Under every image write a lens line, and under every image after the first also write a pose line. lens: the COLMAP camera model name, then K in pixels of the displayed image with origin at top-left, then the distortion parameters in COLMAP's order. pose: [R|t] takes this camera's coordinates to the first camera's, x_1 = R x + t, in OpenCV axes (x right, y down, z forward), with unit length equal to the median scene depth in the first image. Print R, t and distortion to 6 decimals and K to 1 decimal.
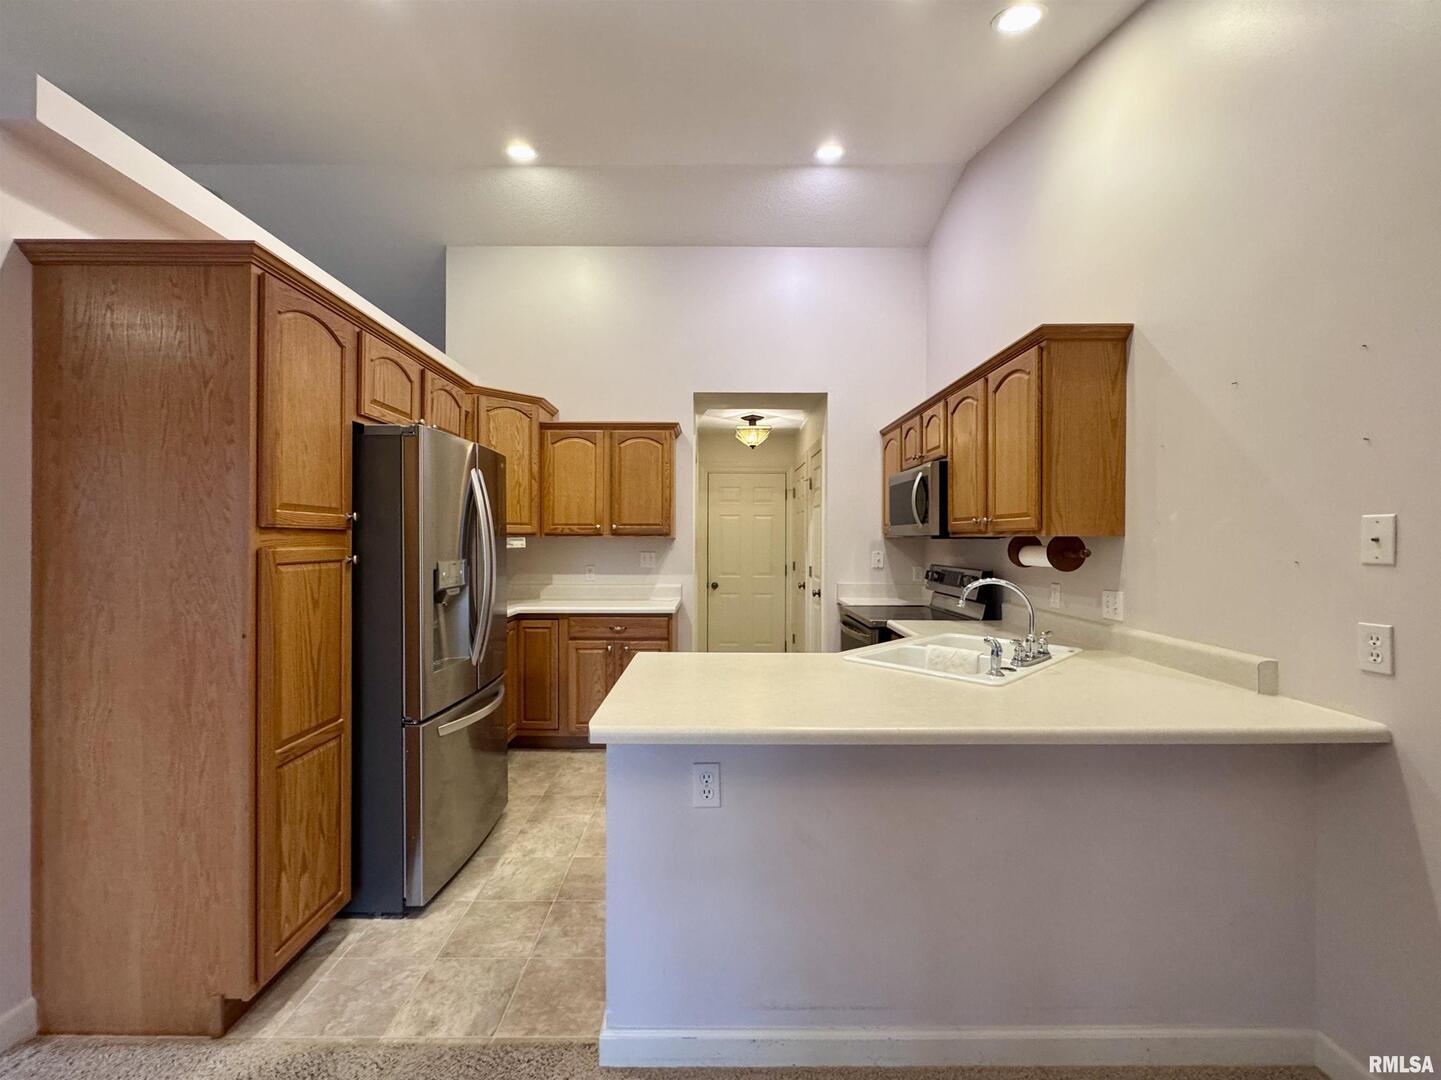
lens RADIAL K [[587.2, 0, 720.5], [0, 587.2, 540.0], [0, 0, 1]] dist [-0.008395, 0.000052]
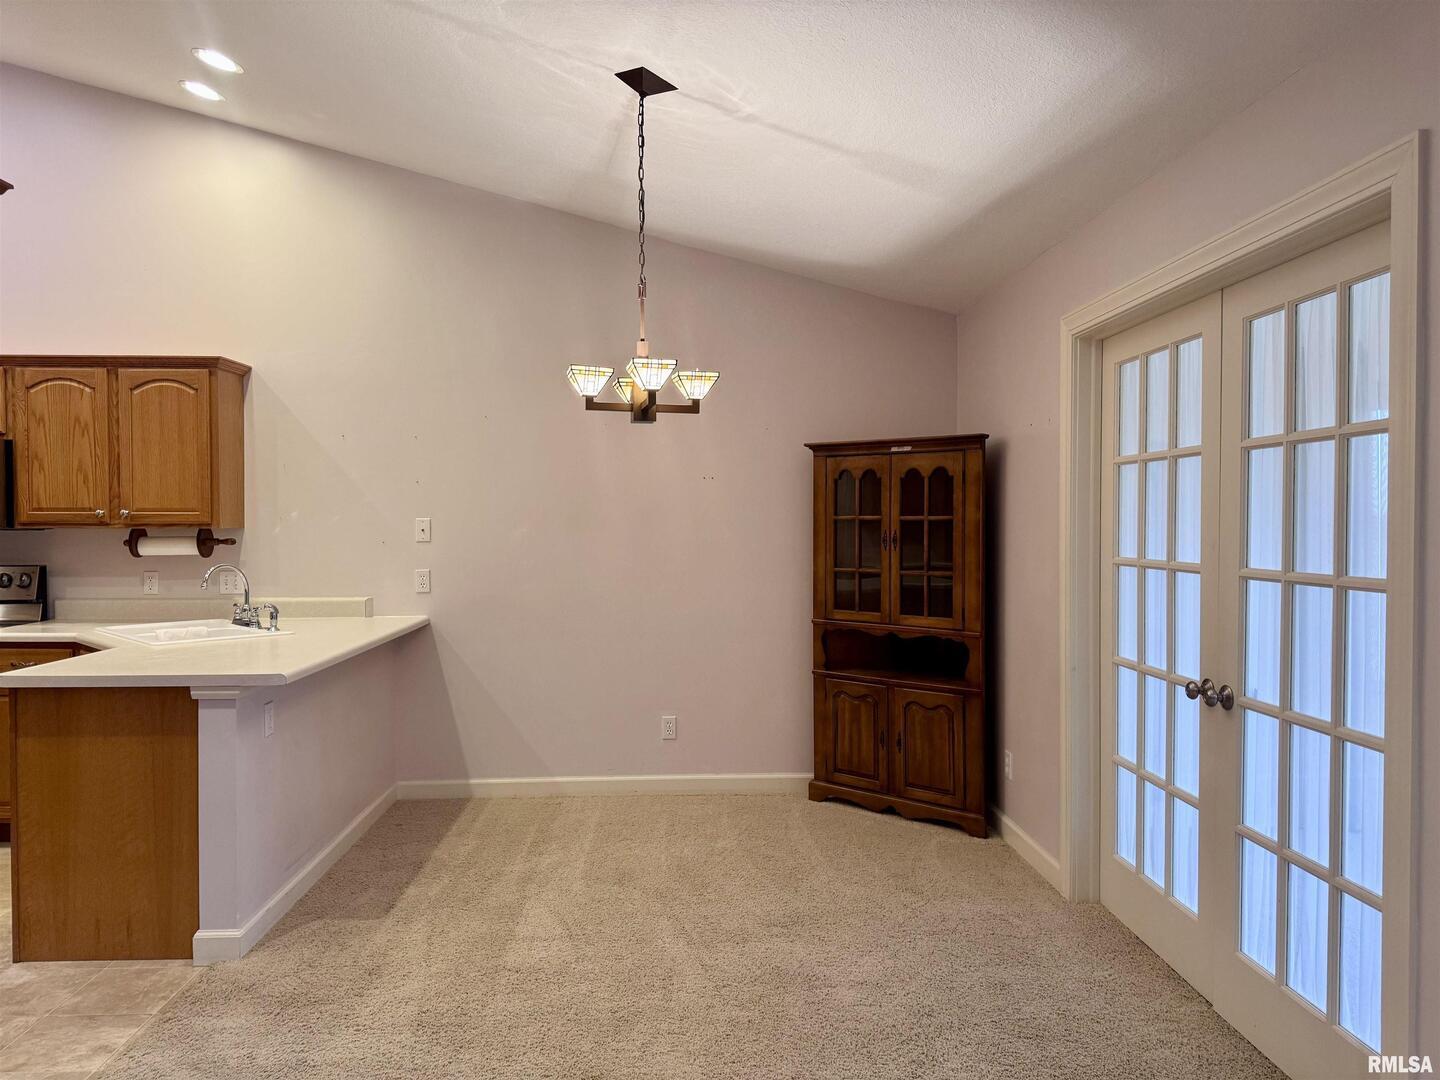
lens RADIAL K [[1023.9, 0, 720.0], [0, 1023.9, 540.0], [0, 0, 1]] dist [0.006353, -0.001750]
pose [[-0.037980, -0.022082, 0.999034, -1.750621], [0.002349, 0.999751, 0.022188, -0.029234], [-0.999276, 0.003189, -0.037918, 0.039369]]
